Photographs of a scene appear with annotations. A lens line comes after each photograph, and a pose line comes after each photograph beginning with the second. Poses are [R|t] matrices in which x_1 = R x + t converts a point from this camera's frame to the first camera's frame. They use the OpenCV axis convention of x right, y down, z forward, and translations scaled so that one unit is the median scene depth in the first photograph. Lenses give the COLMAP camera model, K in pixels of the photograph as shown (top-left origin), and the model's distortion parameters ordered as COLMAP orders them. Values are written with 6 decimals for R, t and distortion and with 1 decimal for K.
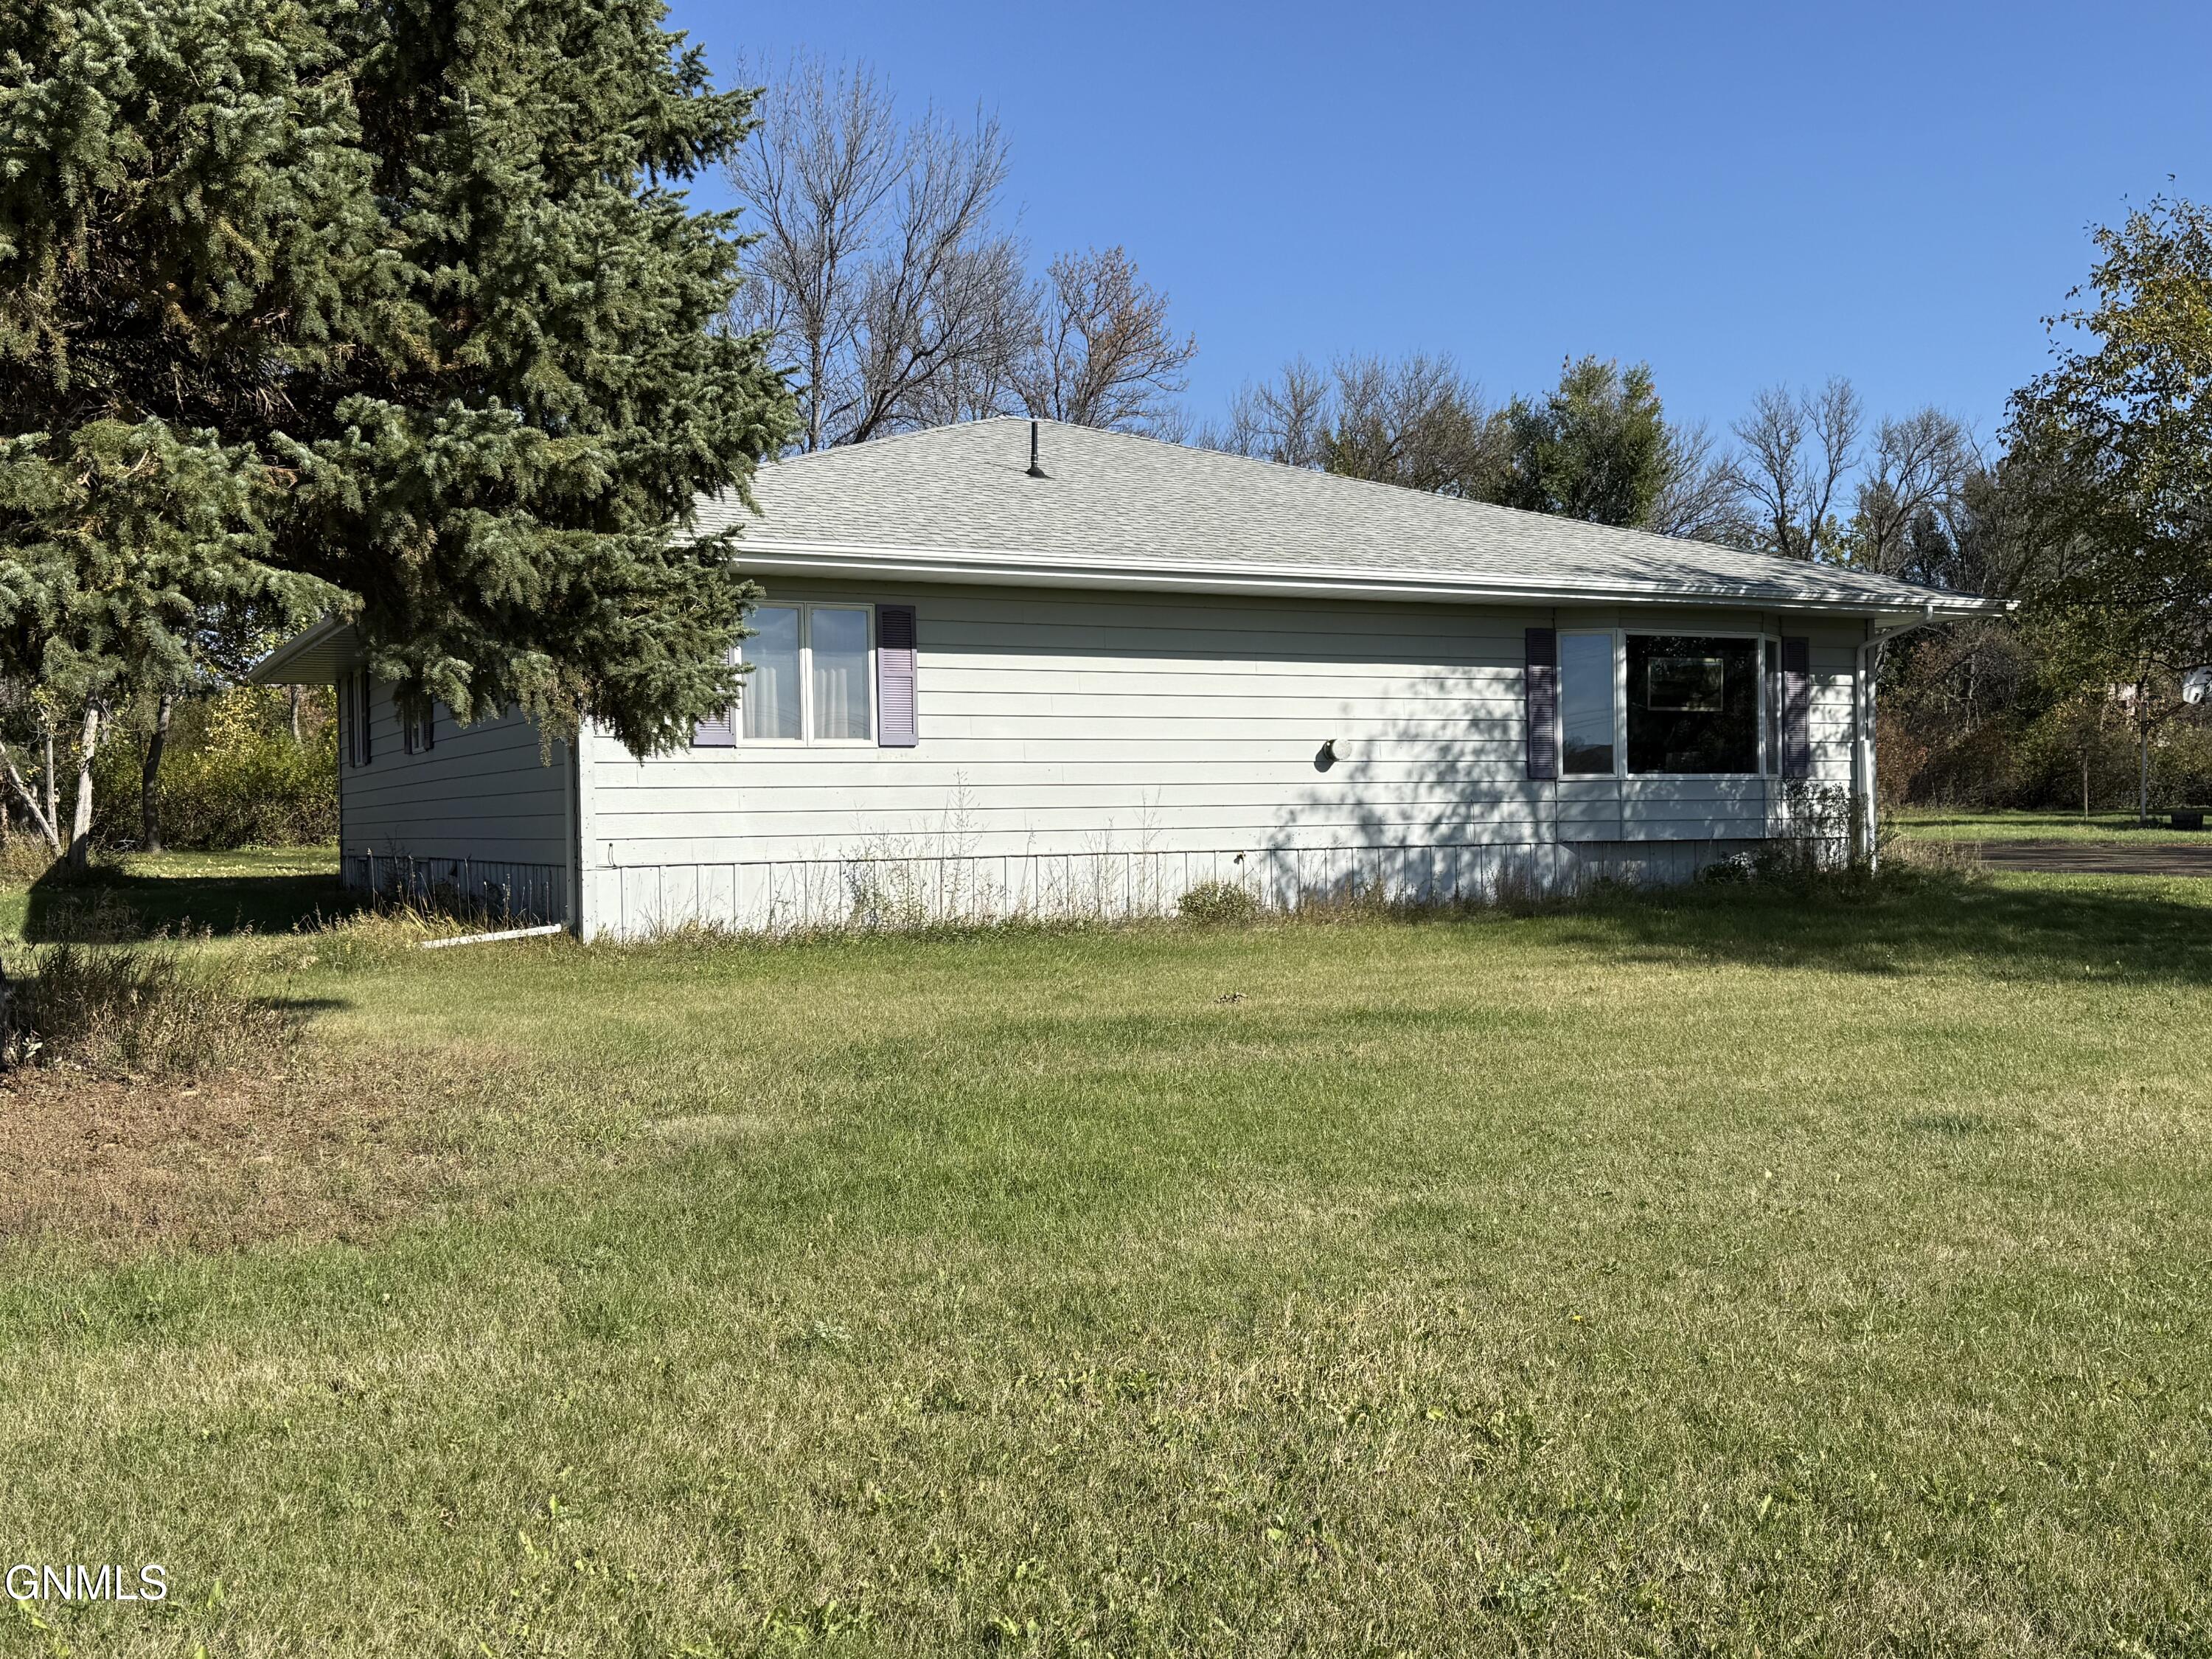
lens RADIAL K [[2153.8, 0, 1105.3], [0, 2153.8, 833.9], [0, 0, 1]] dist [0.020768, 0.000000]
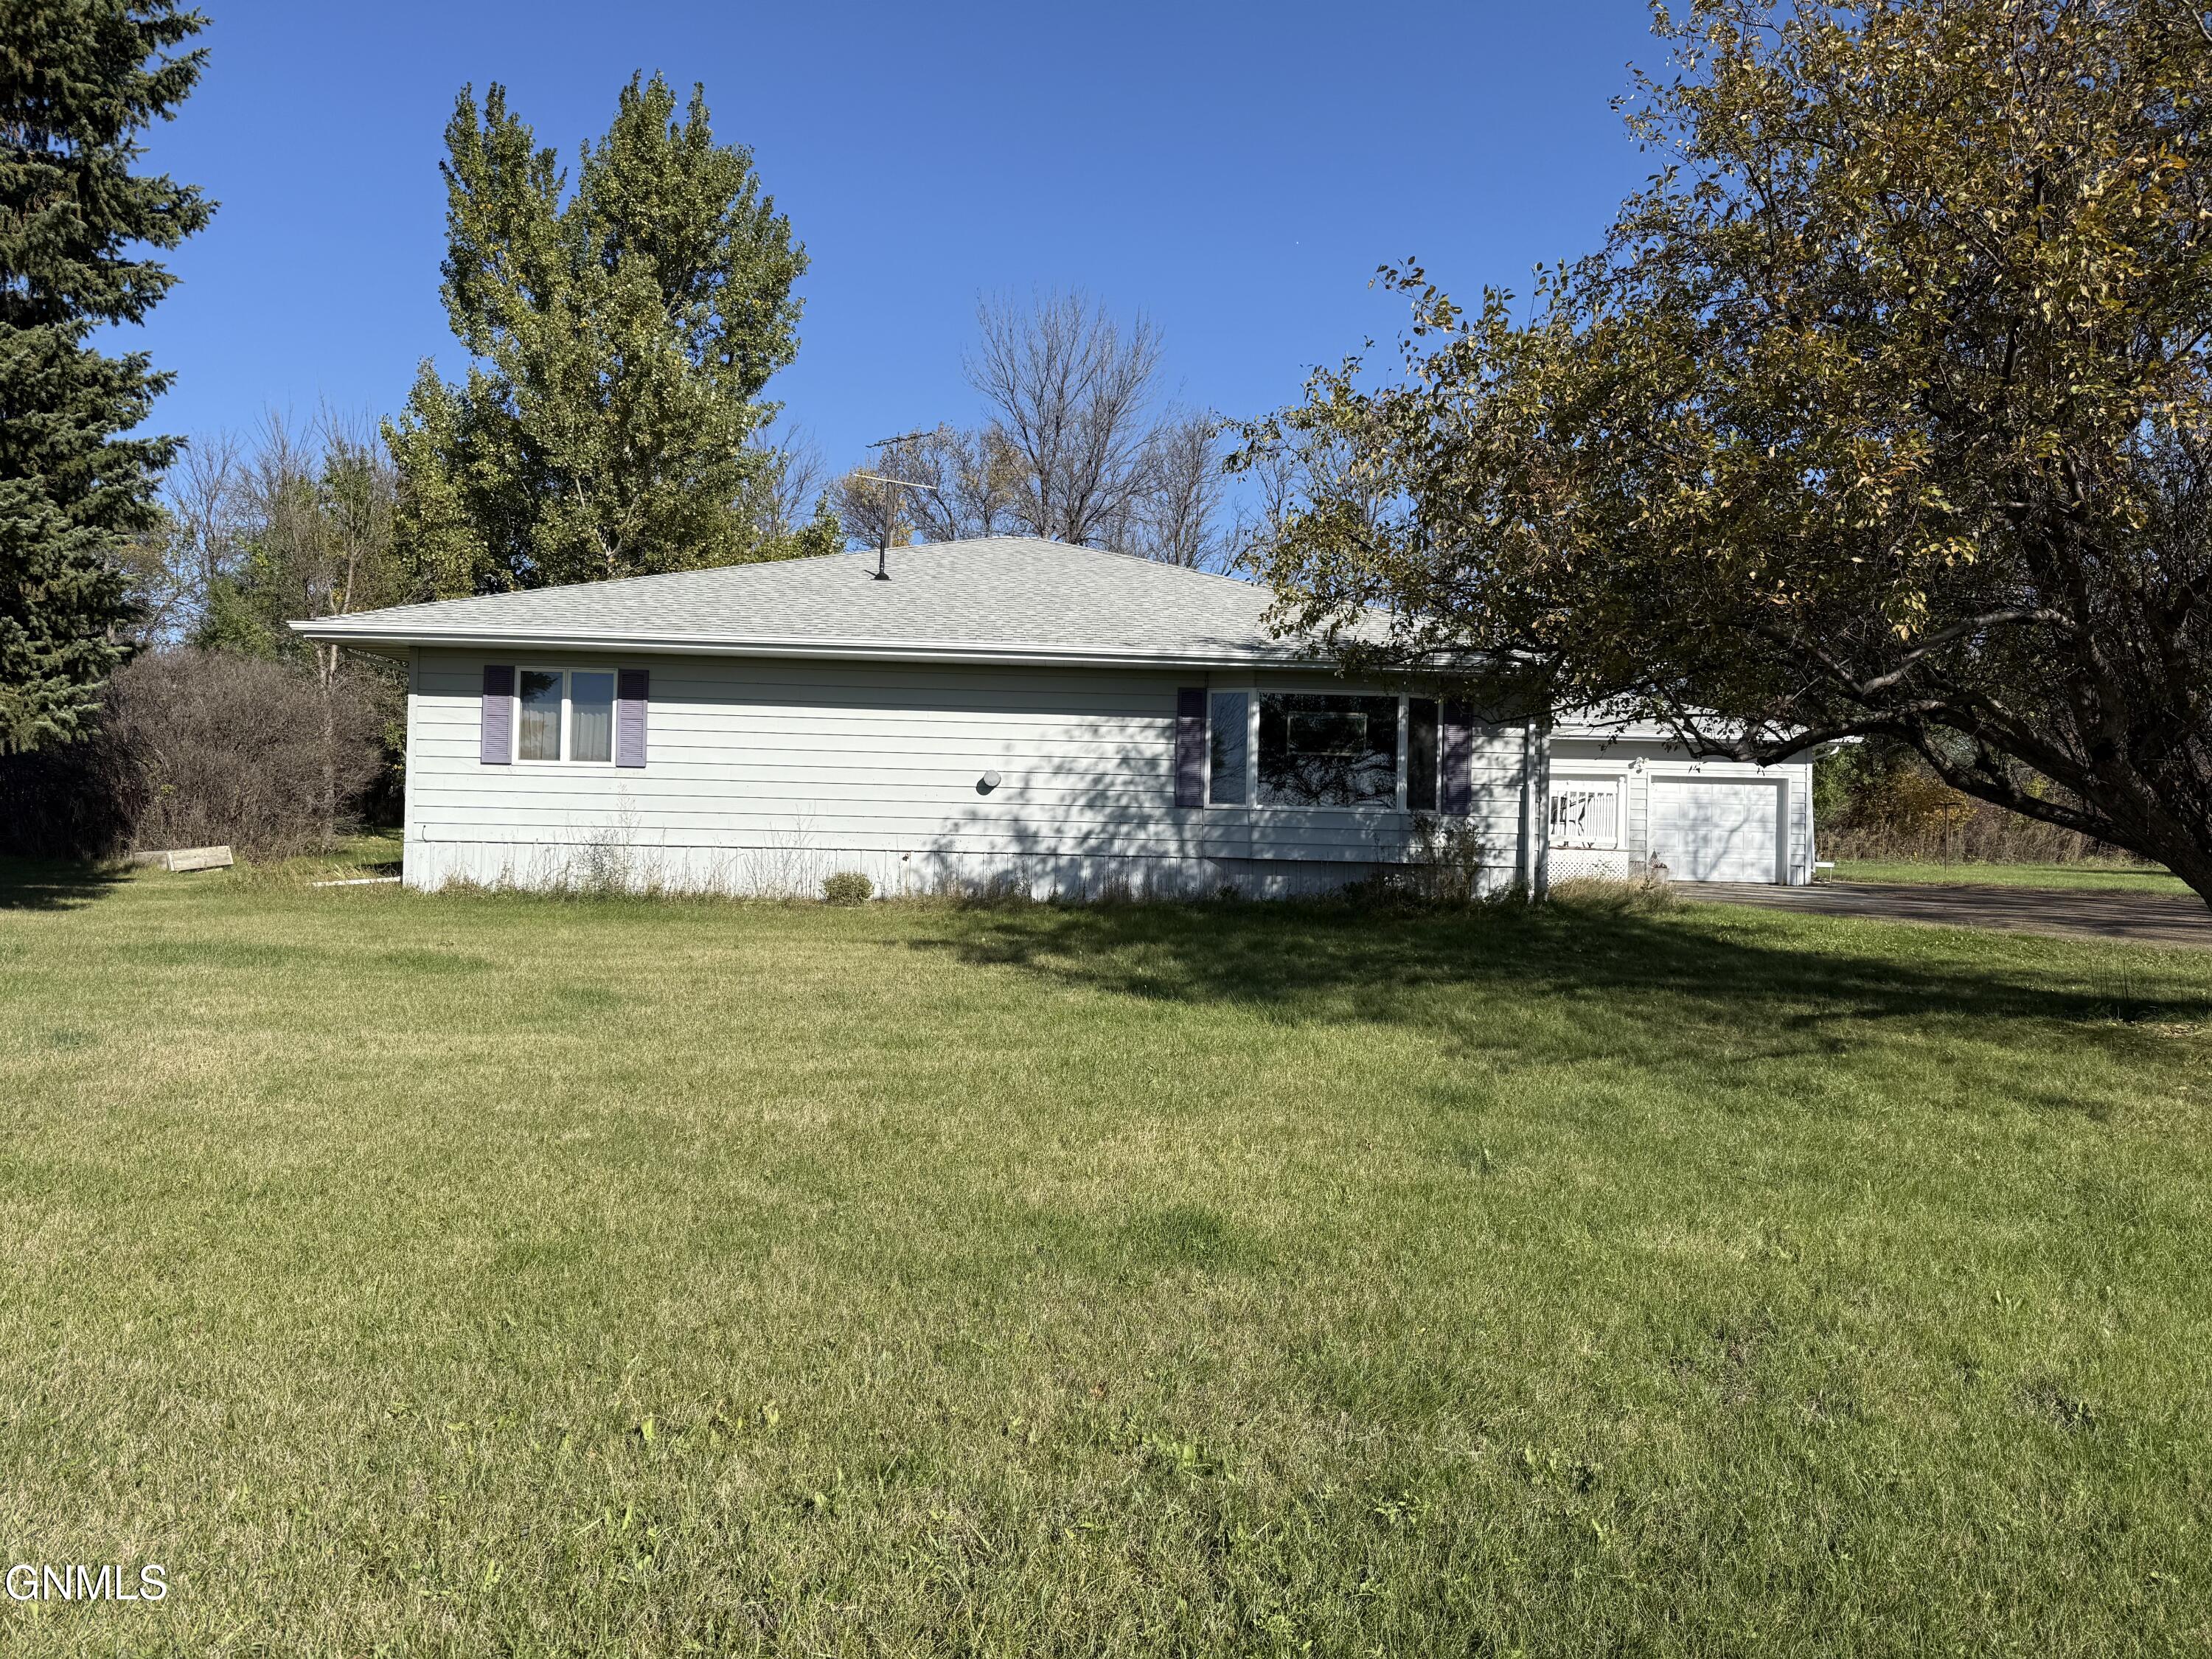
lens RADIAL K [[1566.5, 0, 1105.7], [0, 1566.5, 821.3], [0, 0, 1]] dist [0.028030, -0.049209]
pose [[0.912083, 0.032823, -0.408690, 0.542957], [-0.040658, 0.999118, -0.010495, -0.005298], [0.407985, 0.026188, 0.912613, 0.146087]]
